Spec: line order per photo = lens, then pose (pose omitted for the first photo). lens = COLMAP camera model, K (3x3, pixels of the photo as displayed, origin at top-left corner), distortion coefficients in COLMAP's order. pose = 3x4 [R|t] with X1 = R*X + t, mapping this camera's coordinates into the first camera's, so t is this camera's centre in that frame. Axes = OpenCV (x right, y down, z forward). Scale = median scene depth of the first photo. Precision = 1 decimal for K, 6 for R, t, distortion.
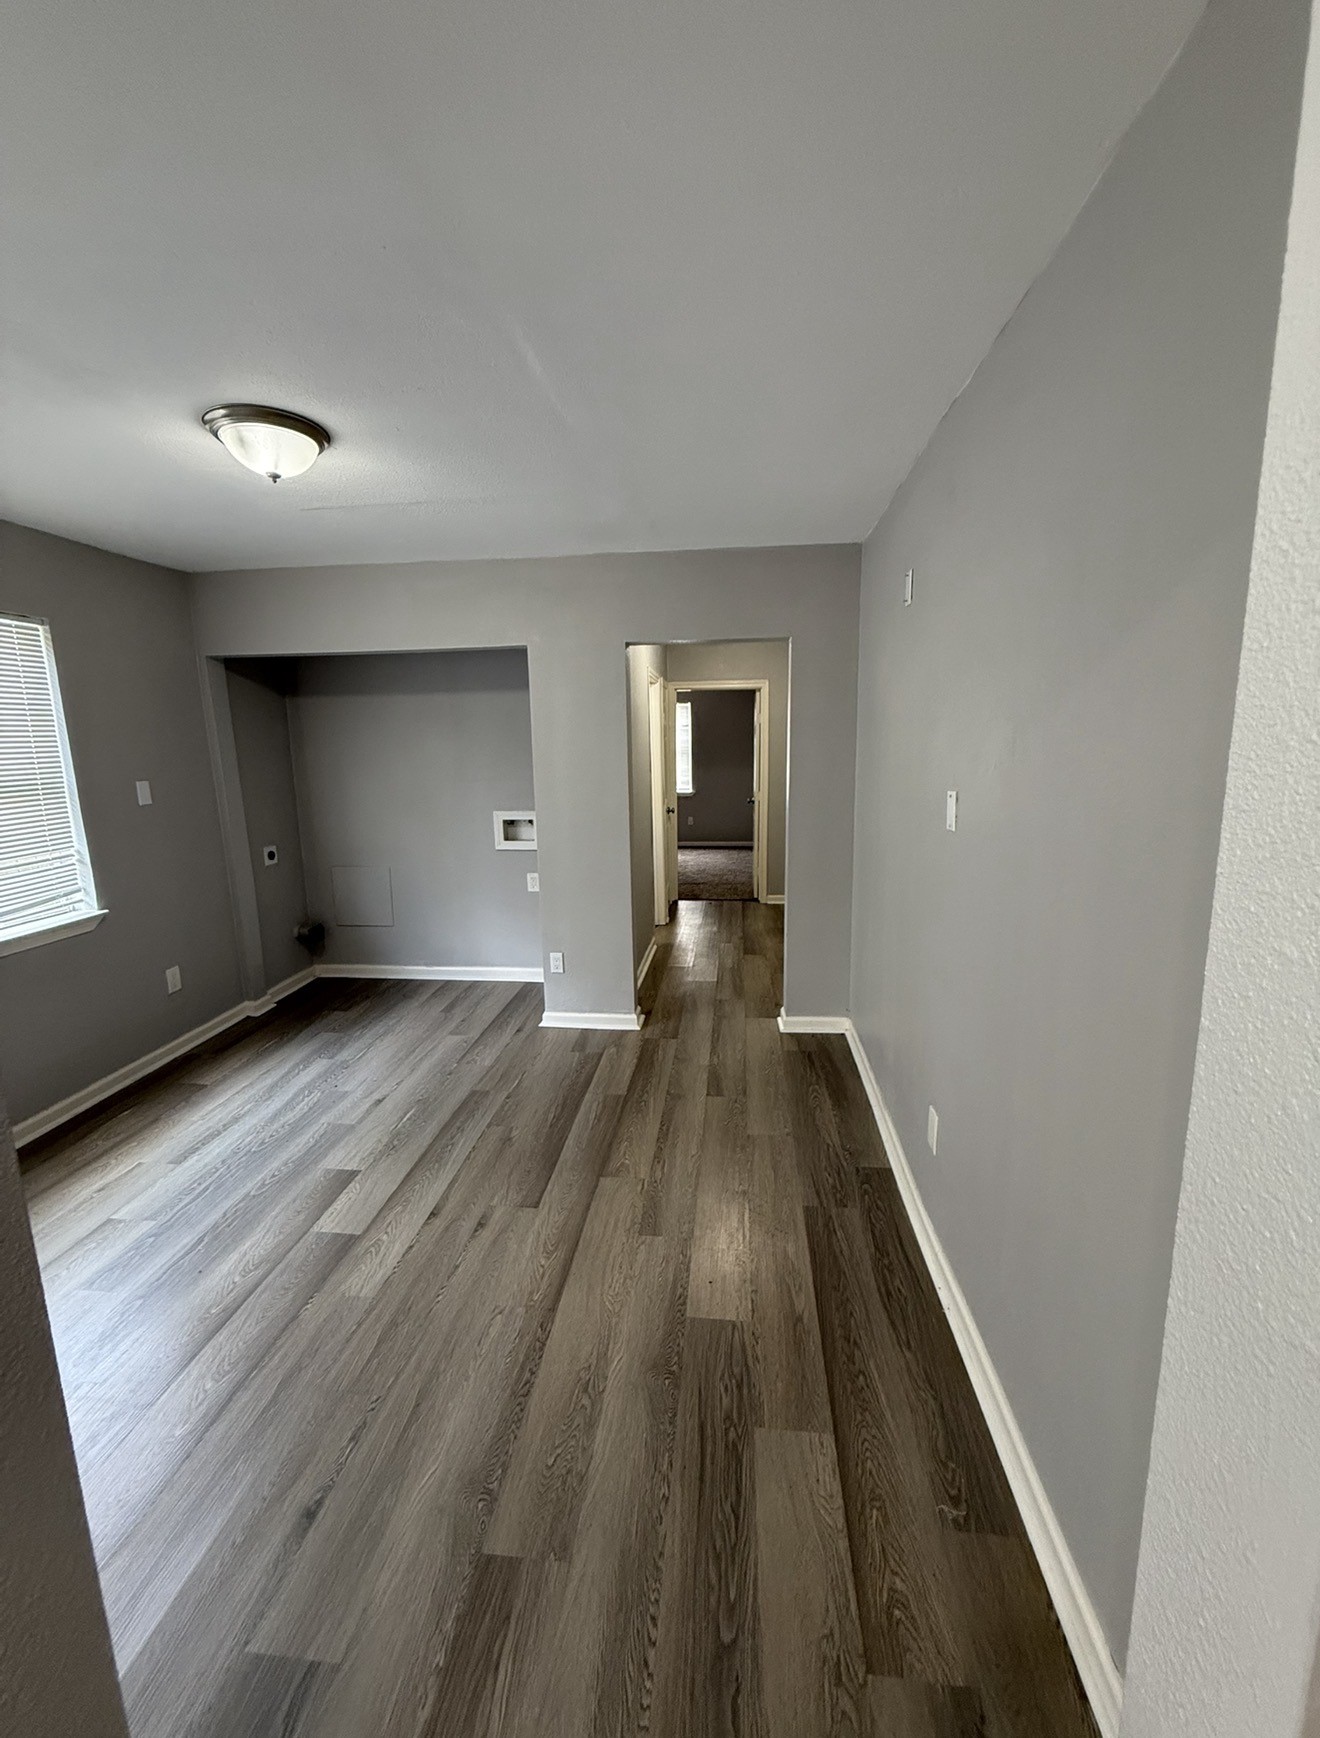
lens RADIAL K [[709.1, 0, 659.8], [0, 709.1, 870.4], [0, 0, 1]] dist [0.008835, -0.000427]
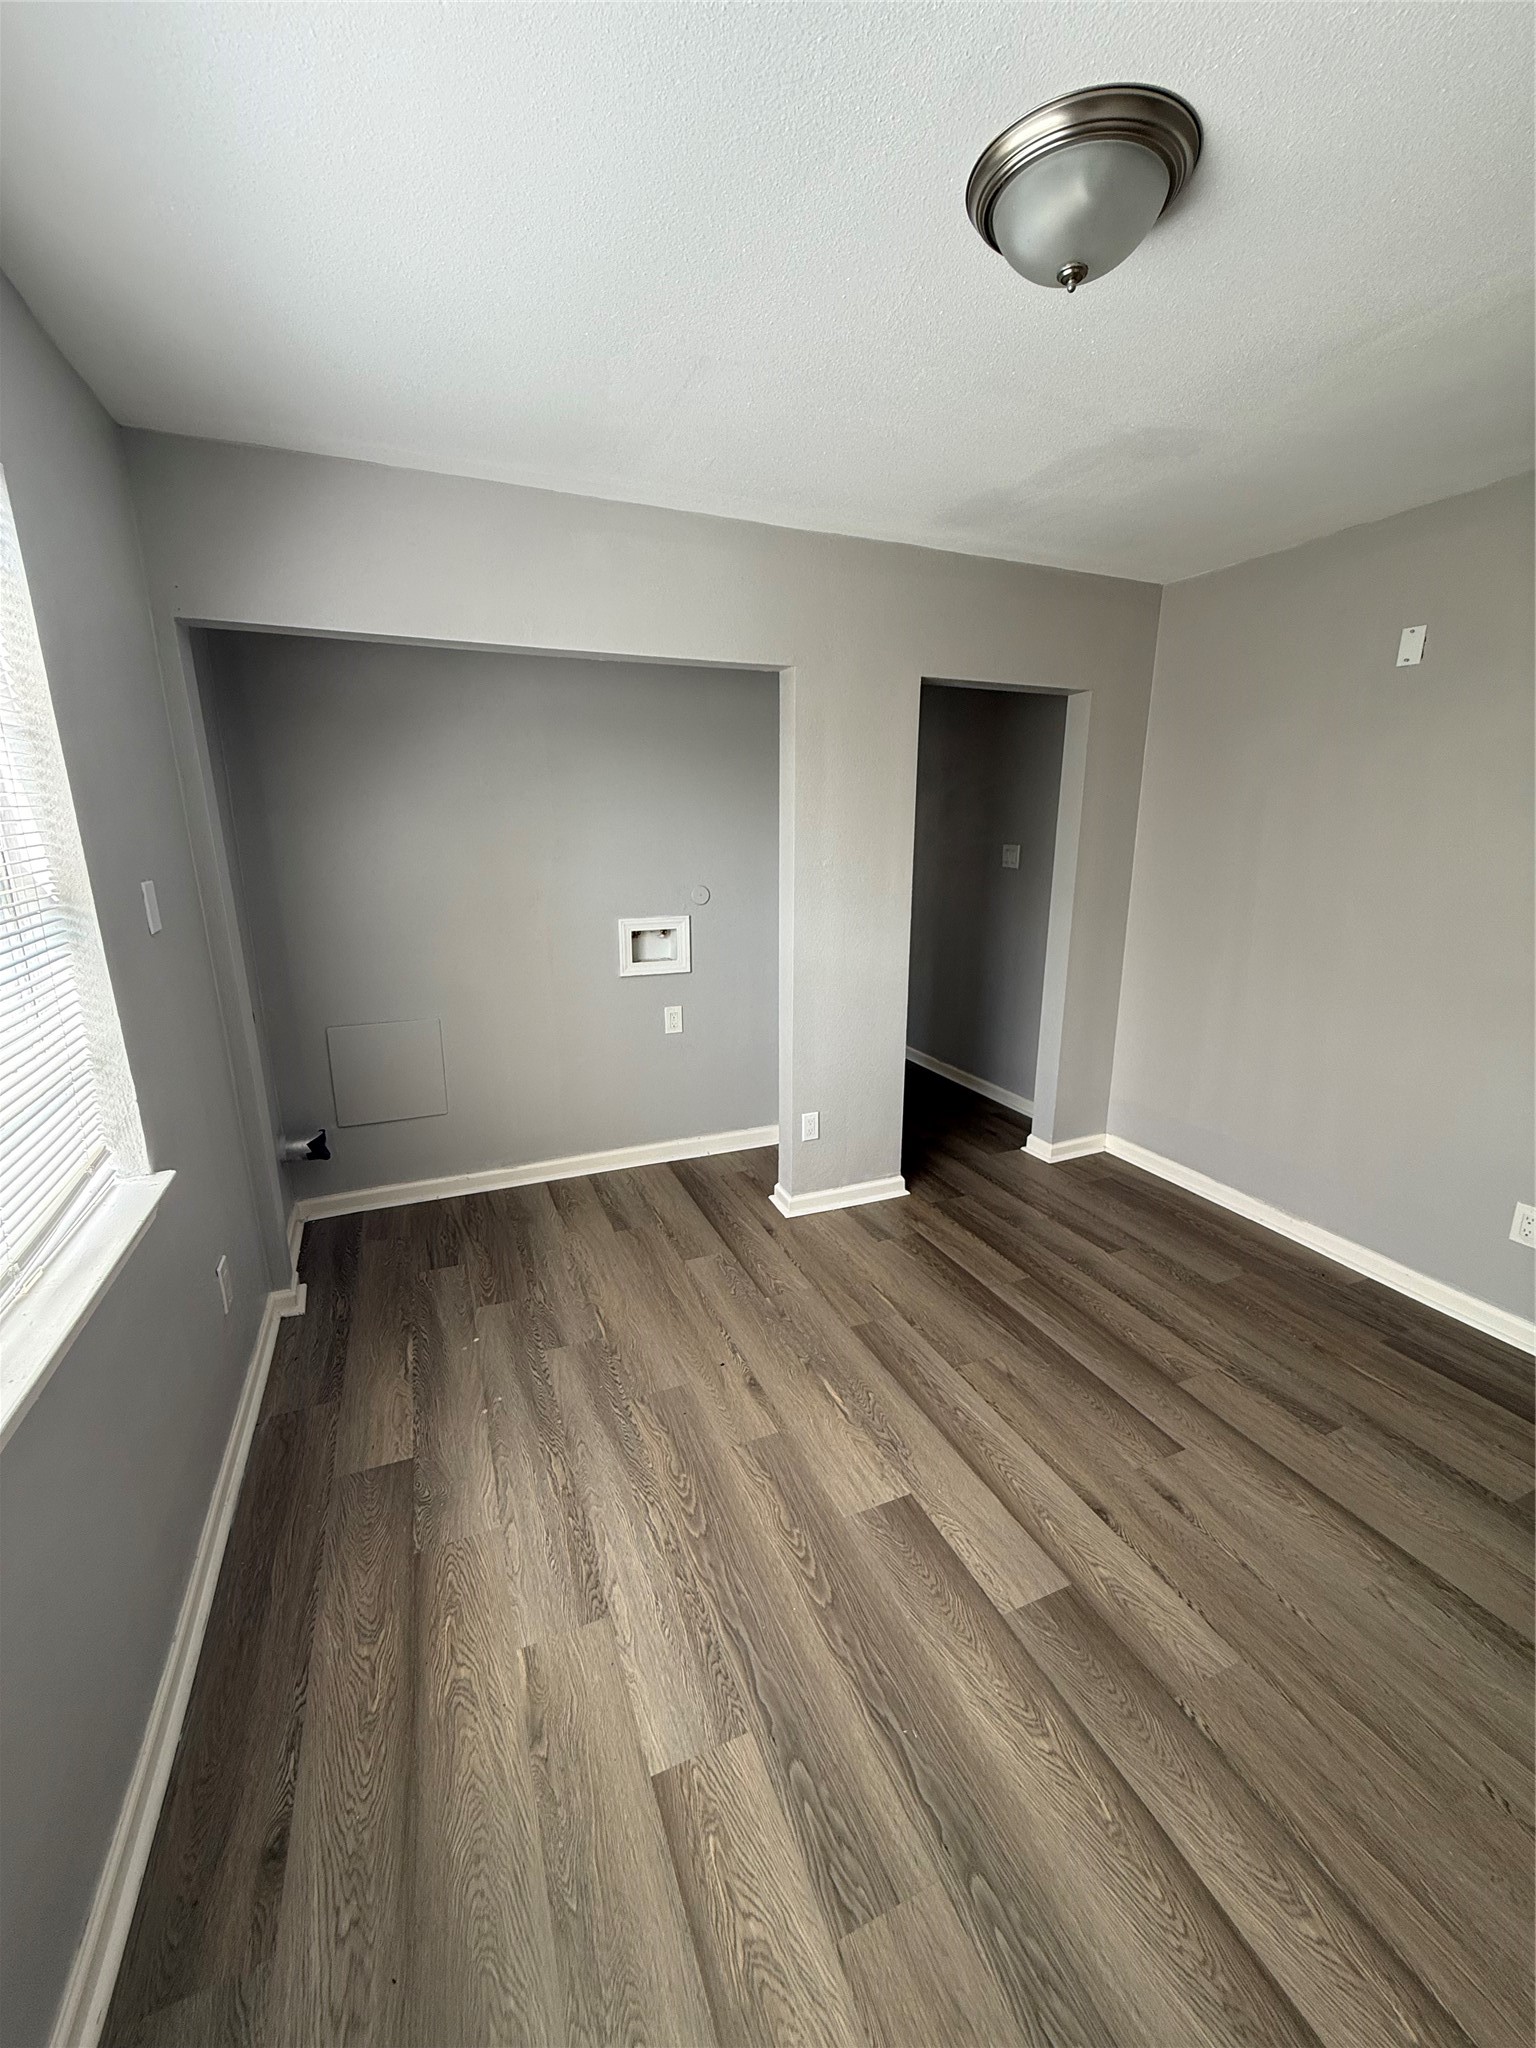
lens RADIAL K [[820.3, 0, 766.8], [0, 820.3, 1019.9], [0, 0, 1]] dist [-0.001277, 0.000453]
pose [[0.868002, -0.100883, 0.486206, -0.657419], [0.075368, 0.994567, 0.071811, -0.045159], [-0.490808, -0.025687, 0.870889, 0.344520]]
